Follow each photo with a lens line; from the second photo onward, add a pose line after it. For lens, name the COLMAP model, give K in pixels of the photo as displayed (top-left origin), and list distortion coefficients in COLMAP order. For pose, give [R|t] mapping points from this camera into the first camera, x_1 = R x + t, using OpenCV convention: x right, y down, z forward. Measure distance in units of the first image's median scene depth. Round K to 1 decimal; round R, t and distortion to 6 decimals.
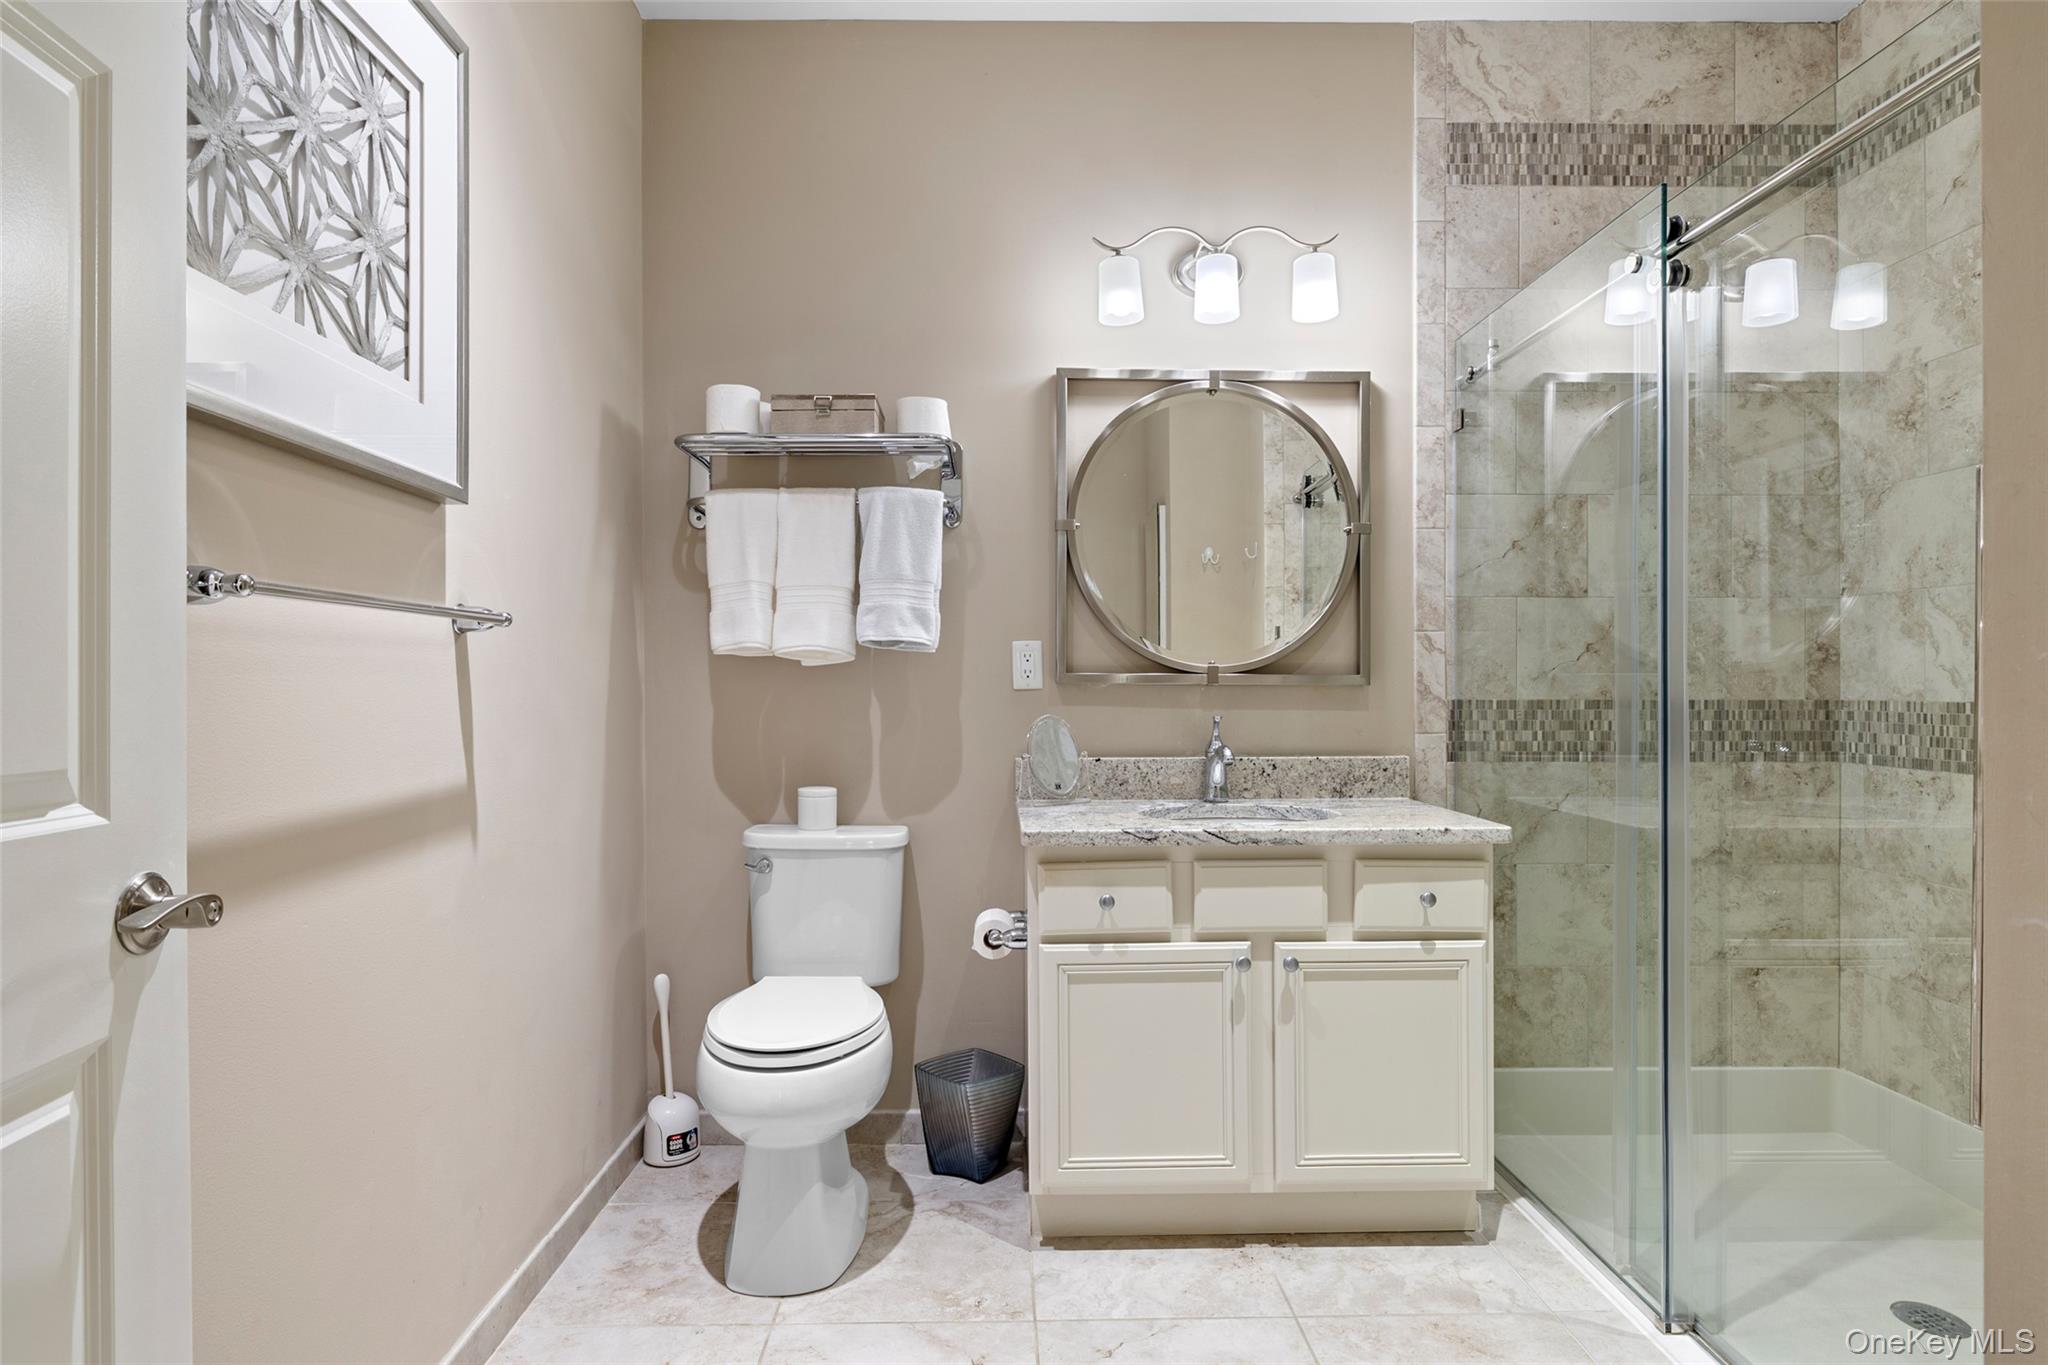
lens RADIAL K [[1135.8, 0, 1023.4], [0, 1135.8, 674.1], [0, 0, 1]] dist [0.028103, -0.001499]
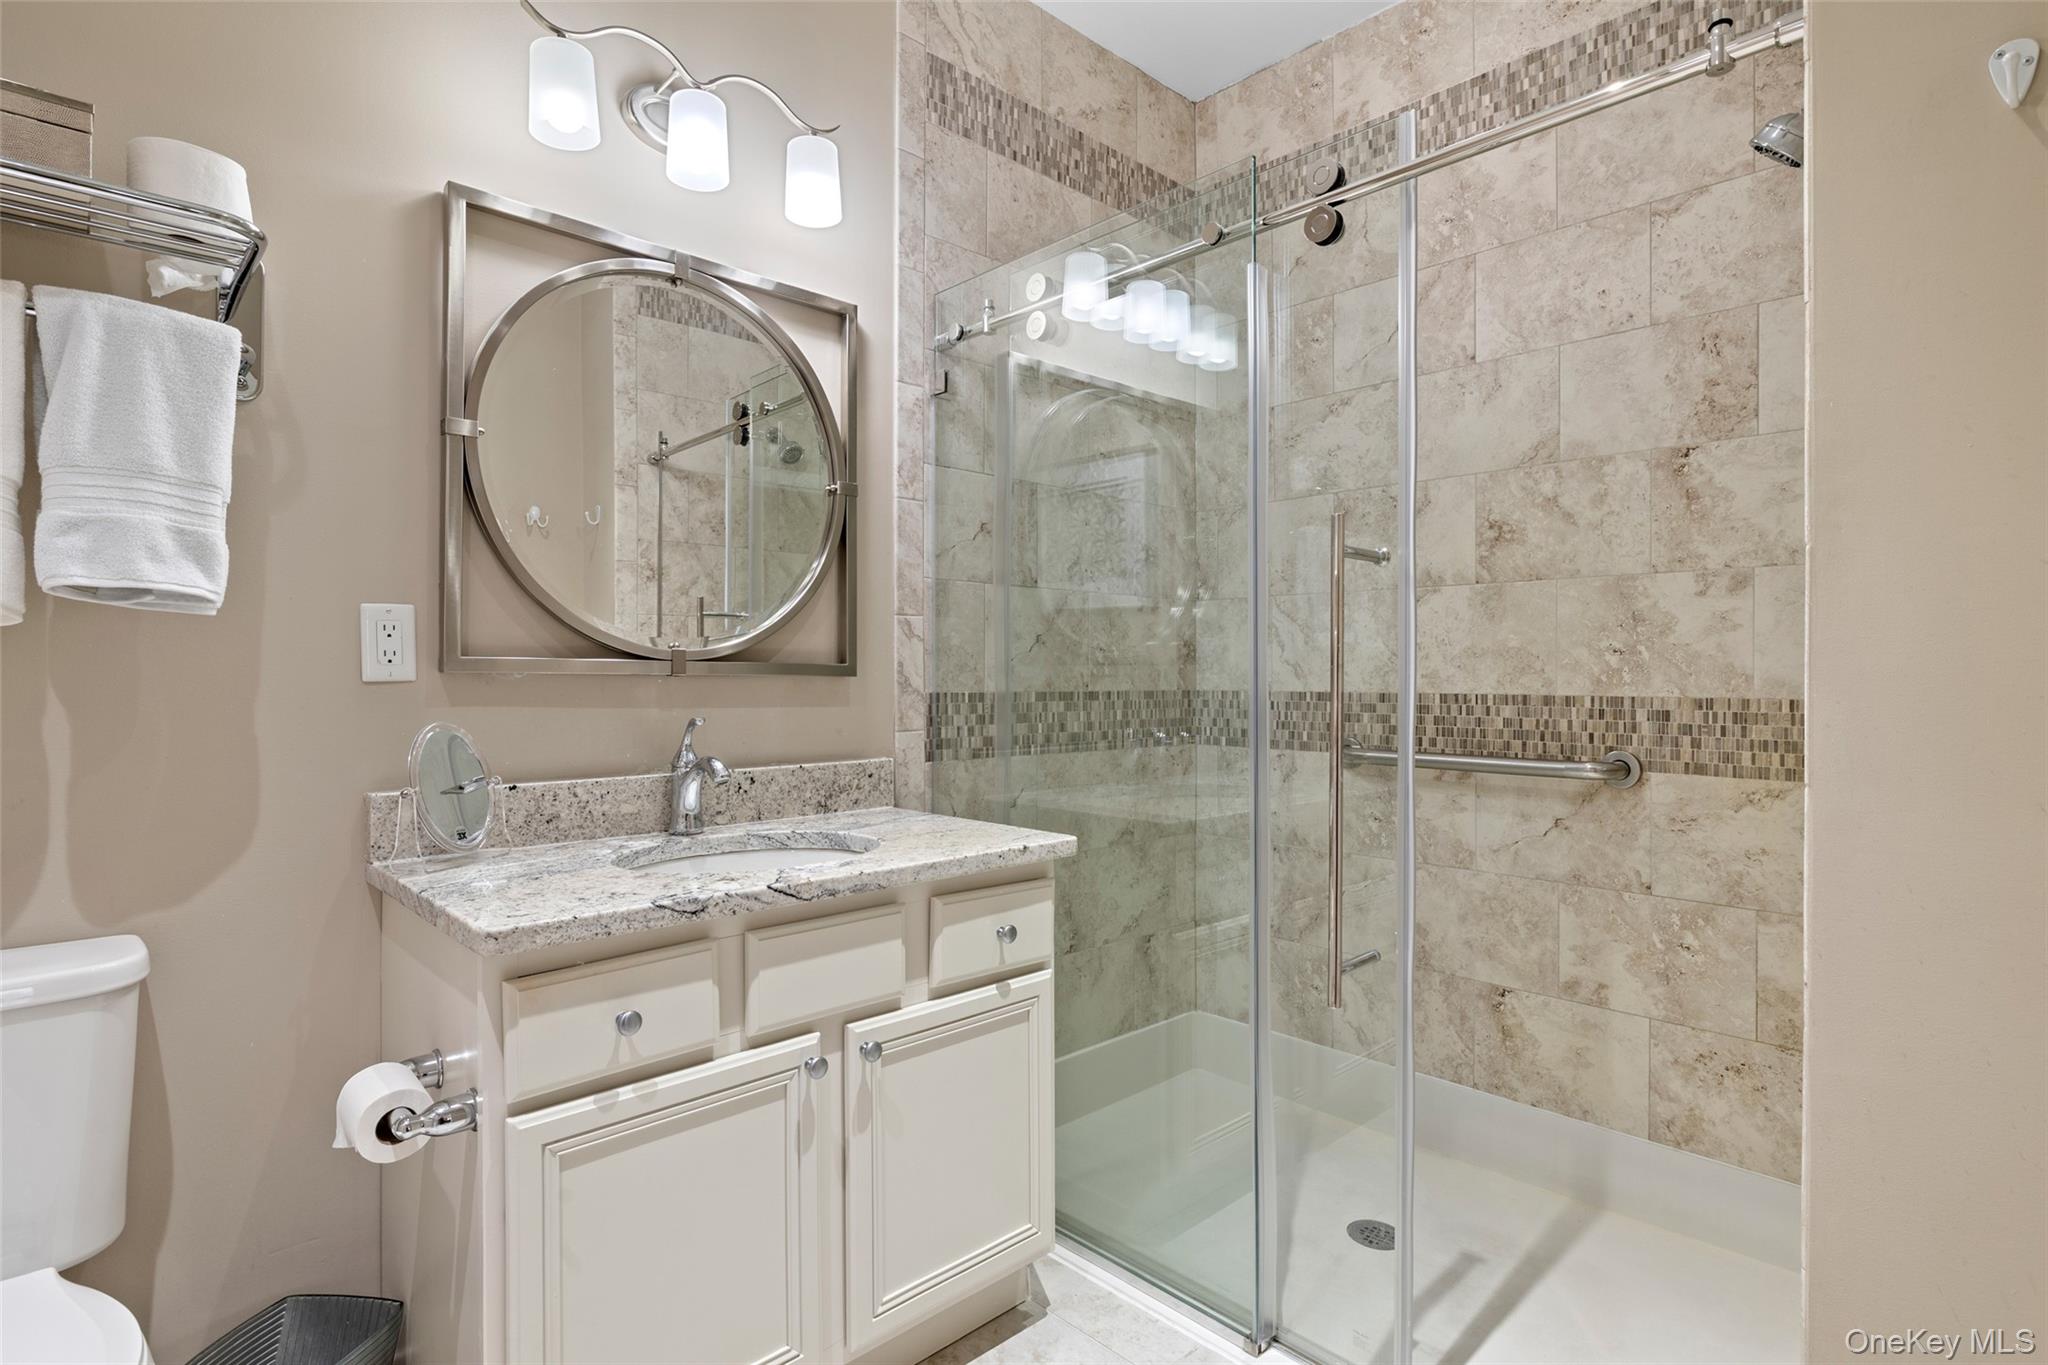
lens RADIAL K [[1045.2, 0, 1020.1], [0, 1045.2, 666.9], [0, 0, 1]] dist [0.002393, 0.000438]
pose [[0.747053, 0.008511, 0.664710, -0.119073], [-0.008863, 0.999957, -0.002843, 0.003865], [-0.664705, -0.003768, 0.747096, 0.341544]]
